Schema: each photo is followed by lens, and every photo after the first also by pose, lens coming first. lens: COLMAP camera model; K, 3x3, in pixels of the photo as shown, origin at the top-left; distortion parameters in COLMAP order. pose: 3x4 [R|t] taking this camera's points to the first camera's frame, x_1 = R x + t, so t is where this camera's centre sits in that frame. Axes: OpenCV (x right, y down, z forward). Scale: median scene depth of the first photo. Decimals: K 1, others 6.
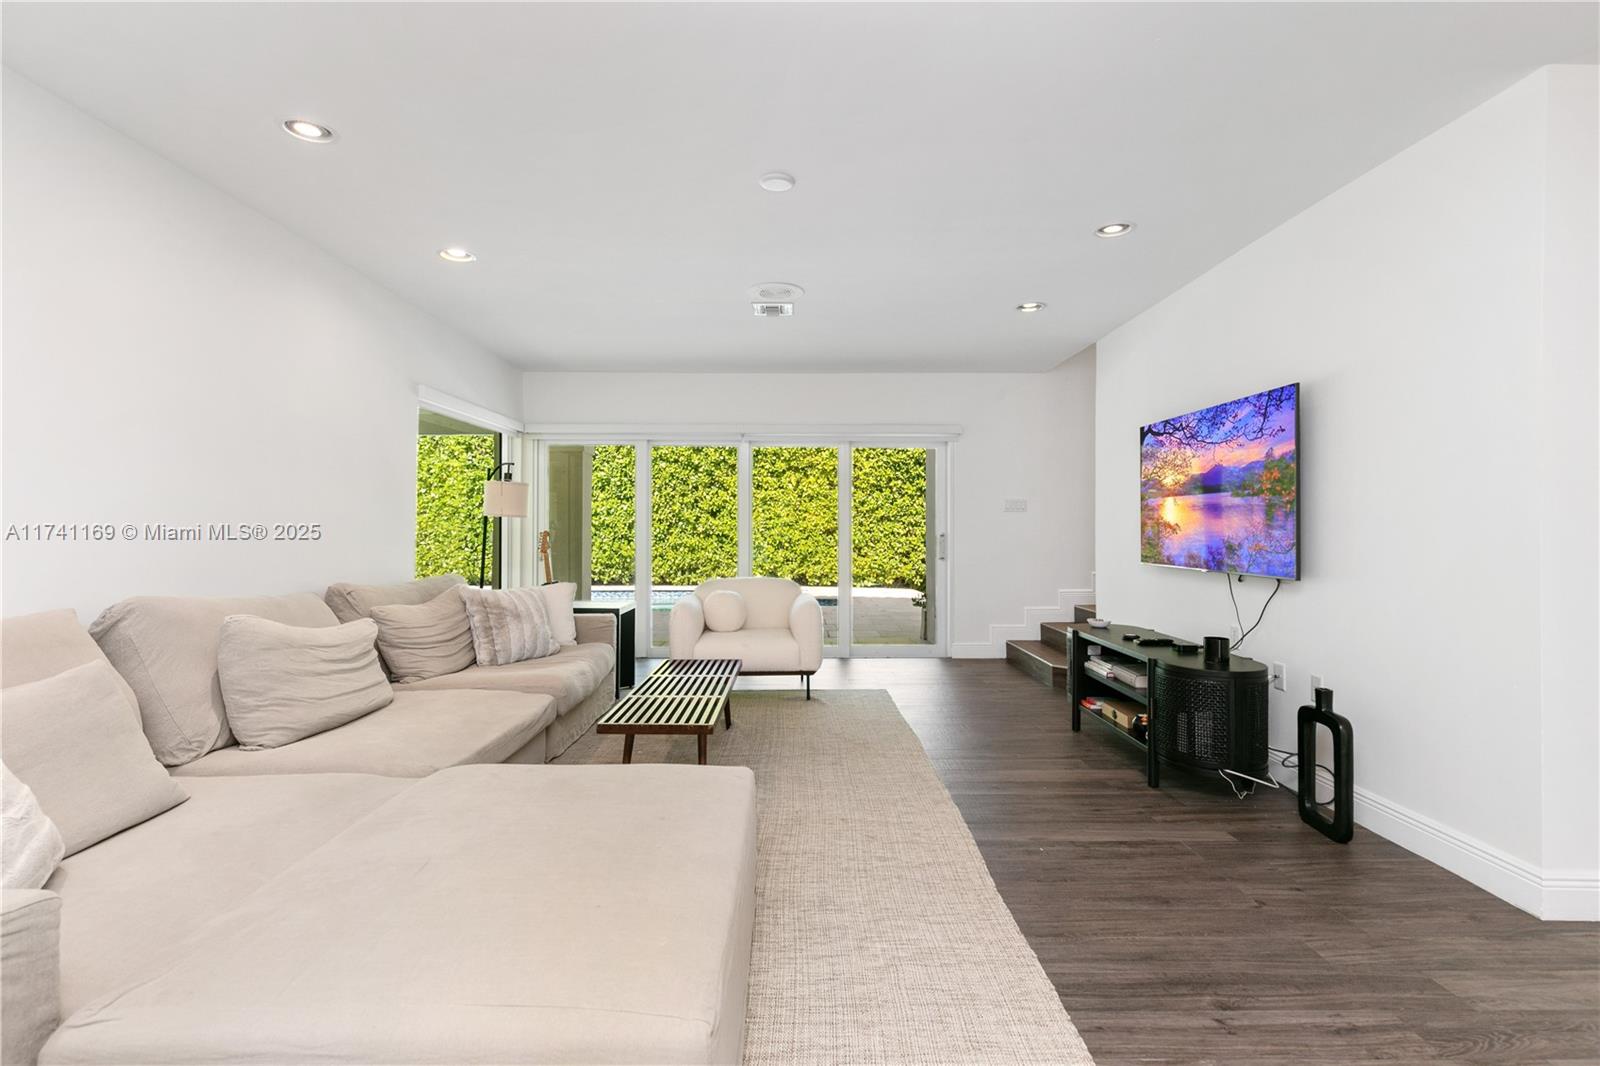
lens RADIAL K [[780.4, 0, 796.3], [0, 780.4, 520.5], [0, 0, 1]] dist [-0.000631, -0.000221]
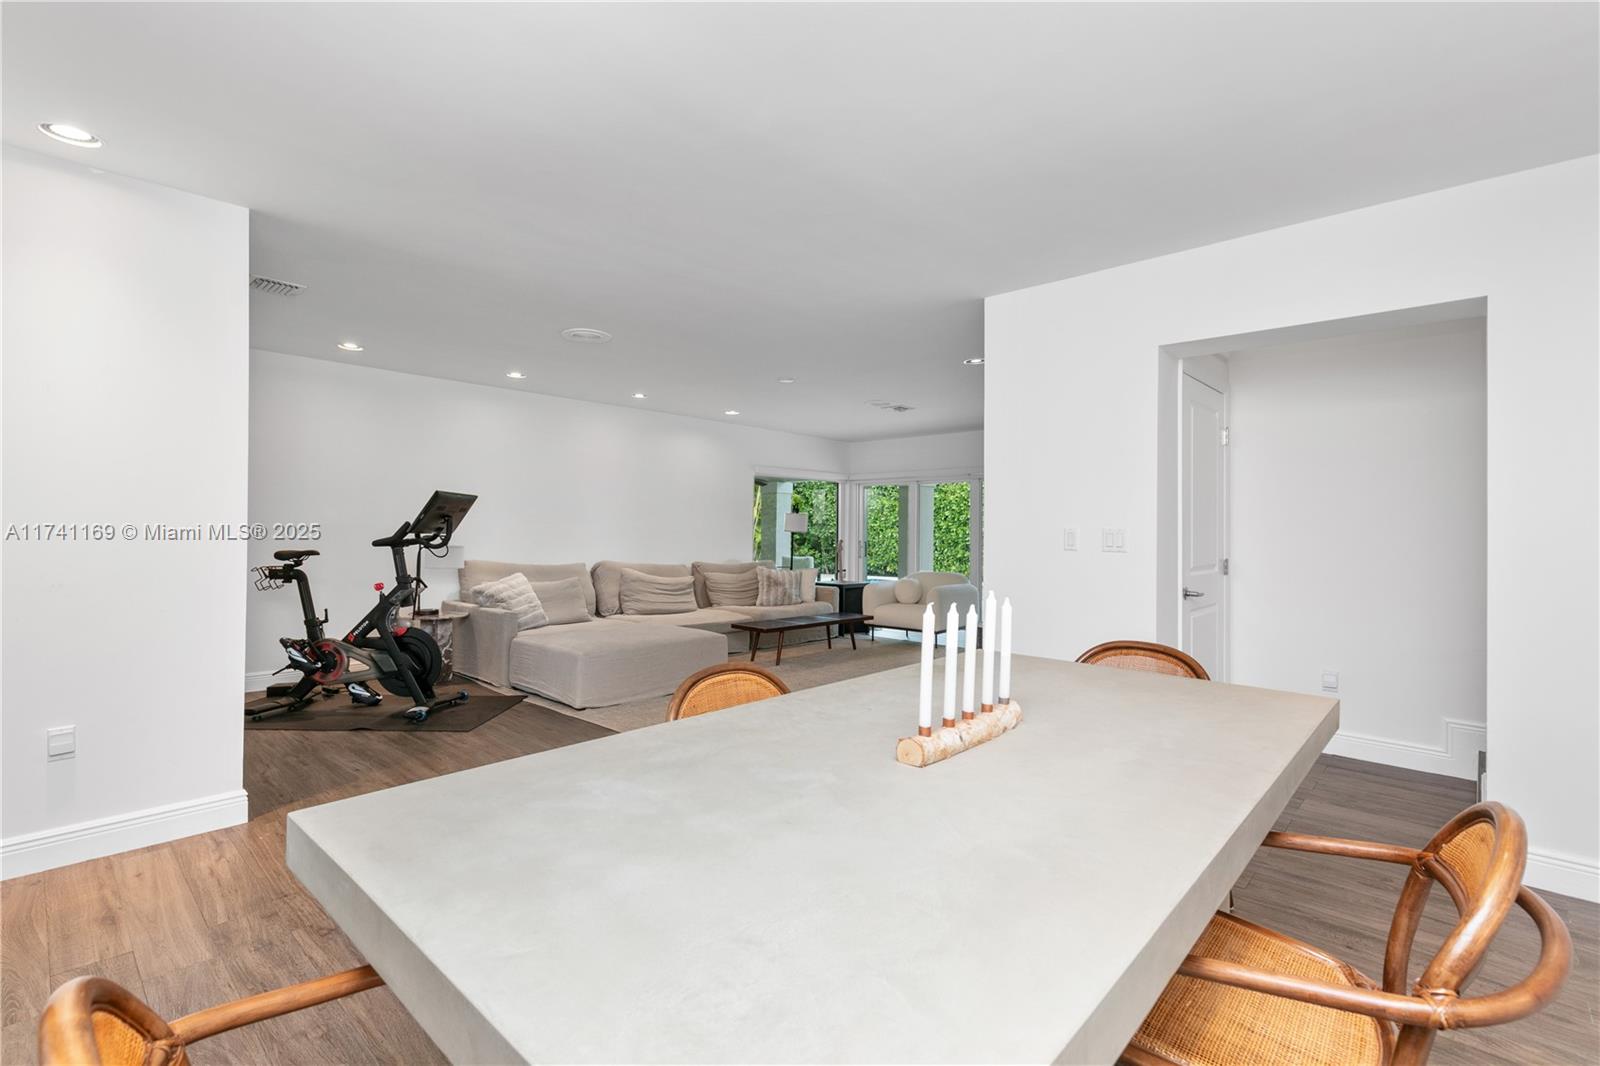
lens RADIAL K [[746.7, 0, 800.0], [0, 746.7, 533.0], [0, 0, 1]] dist [0.000726, -0.000014]
pose [[0.715551, 0.006709, -0.698528, 0.871443], [-0.001572, 0.999967, 0.007994, -0.016372], [0.698558, -0.004621, 0.715538, -0.266410]]
